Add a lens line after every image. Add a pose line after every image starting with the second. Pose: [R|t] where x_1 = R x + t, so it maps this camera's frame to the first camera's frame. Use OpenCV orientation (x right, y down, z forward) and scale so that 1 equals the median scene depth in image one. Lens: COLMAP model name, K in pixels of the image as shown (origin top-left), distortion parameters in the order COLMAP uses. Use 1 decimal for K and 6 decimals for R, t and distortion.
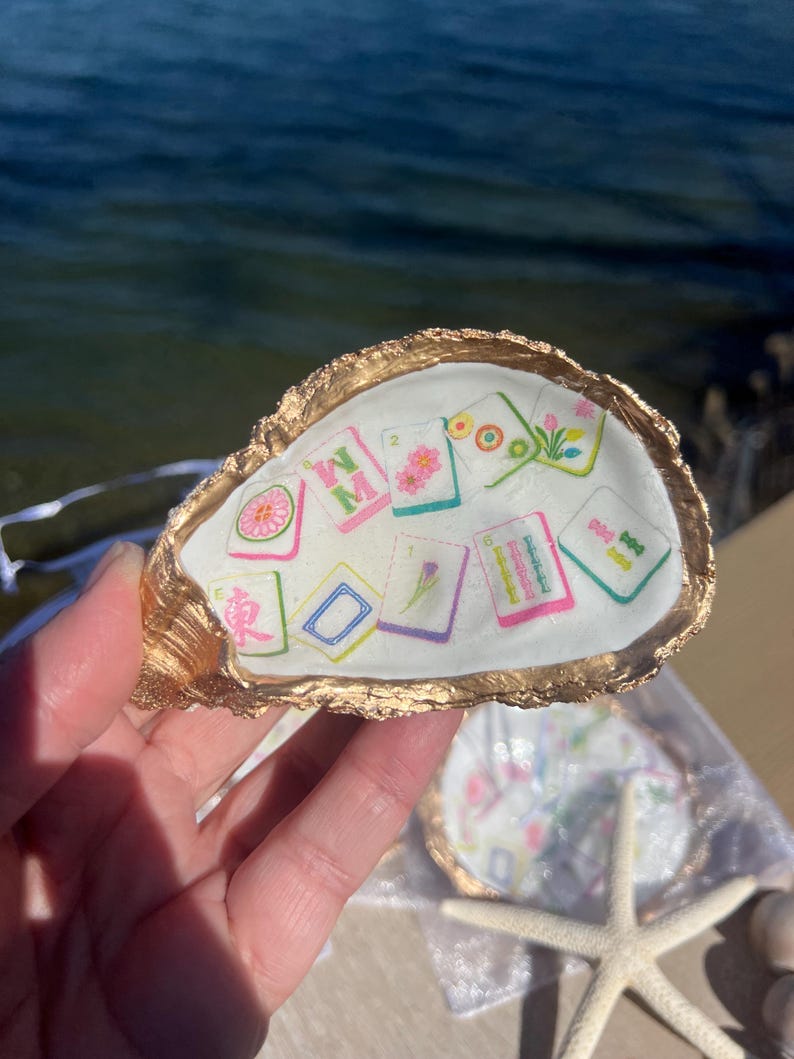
lens RADIAL K [[801.9, 0, 397.0], [0, 801.9, 529.5], [0, 0, 1]] dist [0.122392, -0.322509]
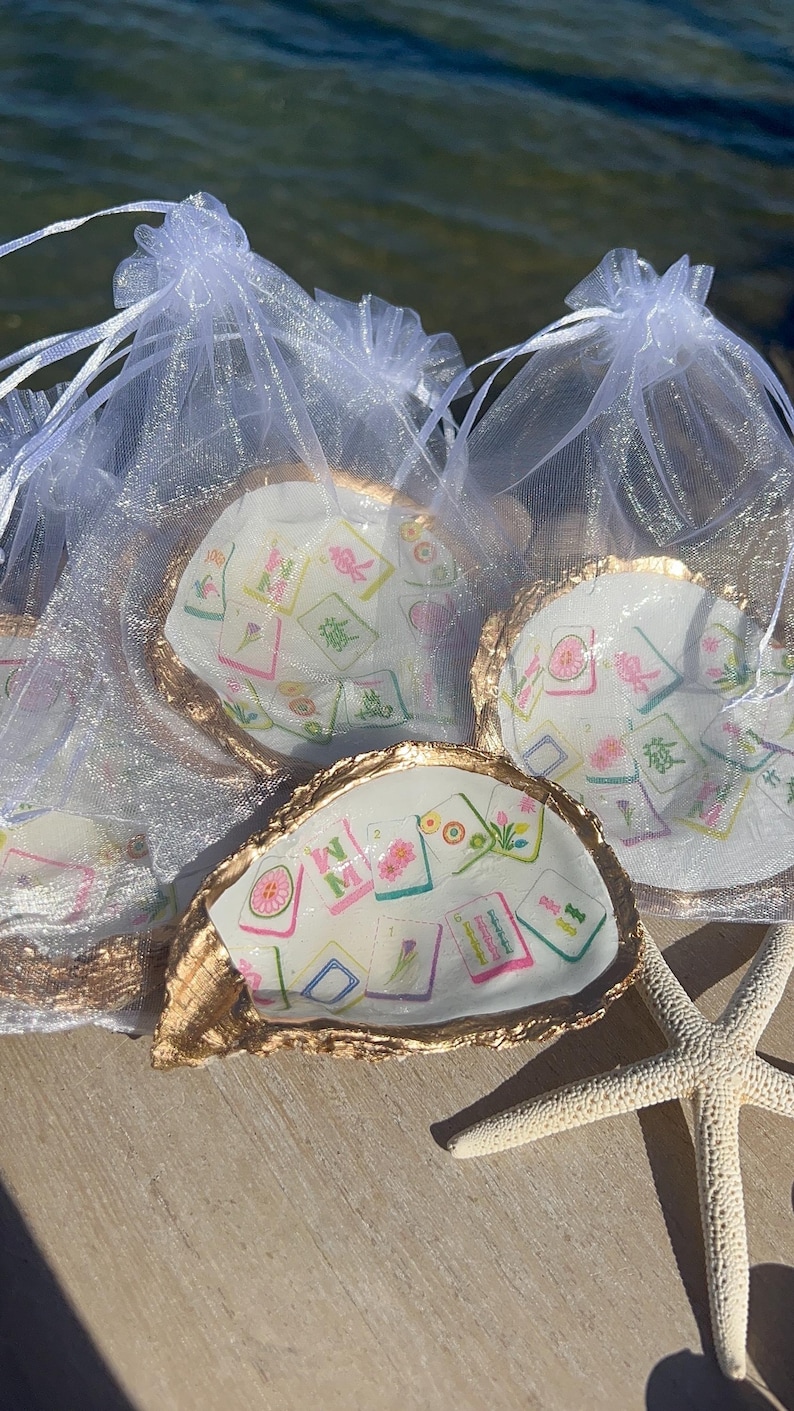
lens RADIAL K [[1161.2, 0, 397.0], [0, 1161.2, 705.5], [0, 0, 1]] dist [0.096400, -0.271372]
pose [[0.992237, 0.015578, 0.123383, -0.193151], [0.037275, 0.909259, -0.414559, 0.441699], [-0.118644, 0.415939, 0.901620, -0.668106]]
